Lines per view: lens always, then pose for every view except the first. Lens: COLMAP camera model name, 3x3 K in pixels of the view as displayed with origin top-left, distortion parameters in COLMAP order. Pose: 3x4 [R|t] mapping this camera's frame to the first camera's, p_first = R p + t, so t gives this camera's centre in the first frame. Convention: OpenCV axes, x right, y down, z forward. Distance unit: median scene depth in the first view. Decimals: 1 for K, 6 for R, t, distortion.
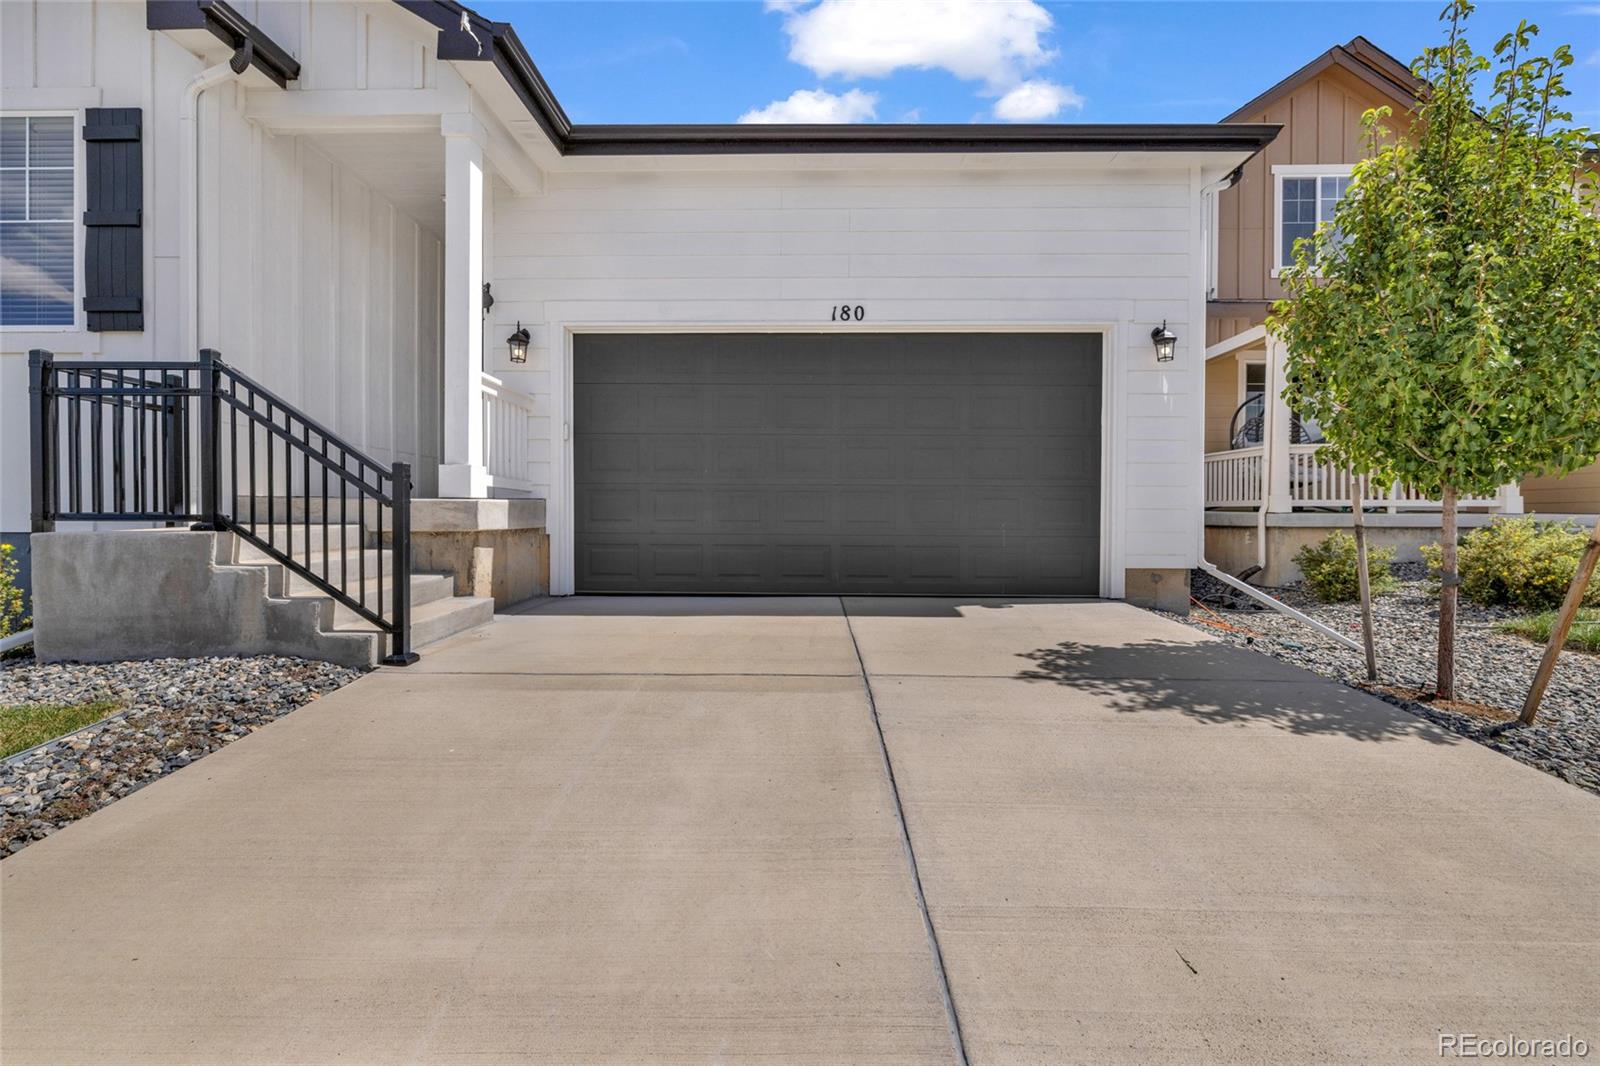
lens RADIAL K [[670.0, 0, 796.8], [0, 670.0, 526.7], [0, 0, 1]] dist [0.000373, -0.000005]
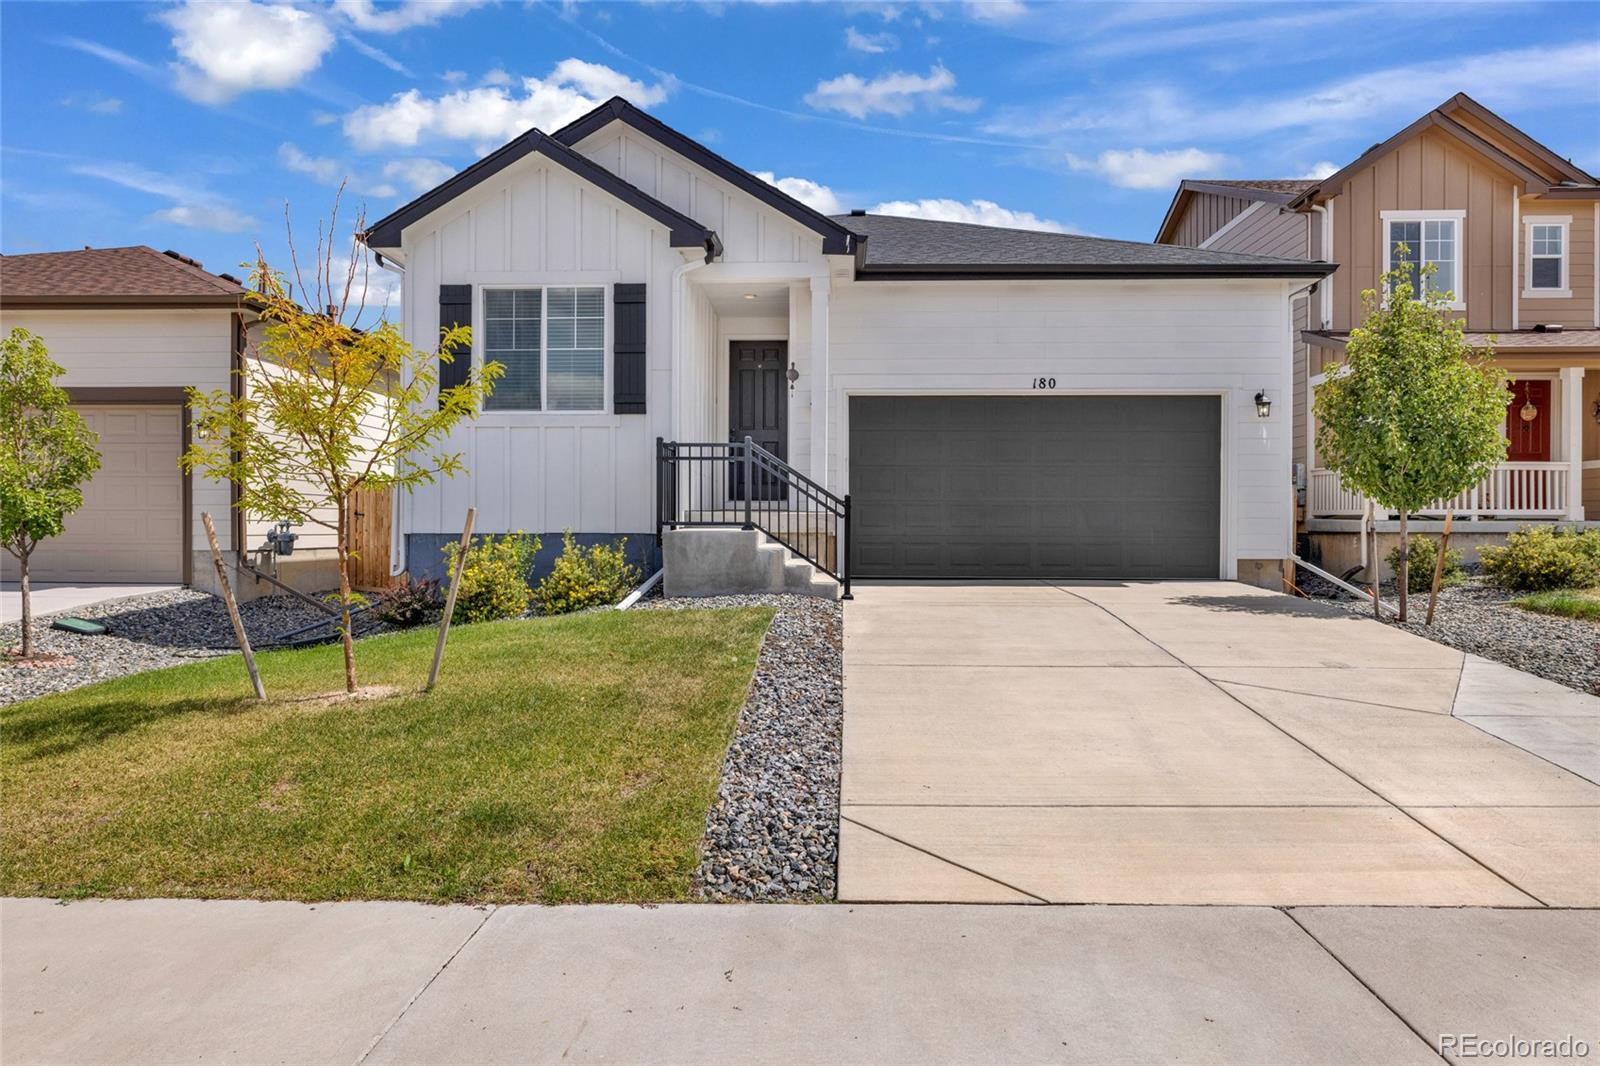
lens RADIAL K [[935.6, 0, 800.0], [0, 935.6, 533.0], [0, 0, 1]] dist [-0.013579, -0.000173]
pose [[0.999672, -0.000227, -0.025598, -0.397738], [0.000051, 0.999976, -0.006890, 0.019225], [0.025599, 0.006887, 0.999649, -1.025420]]
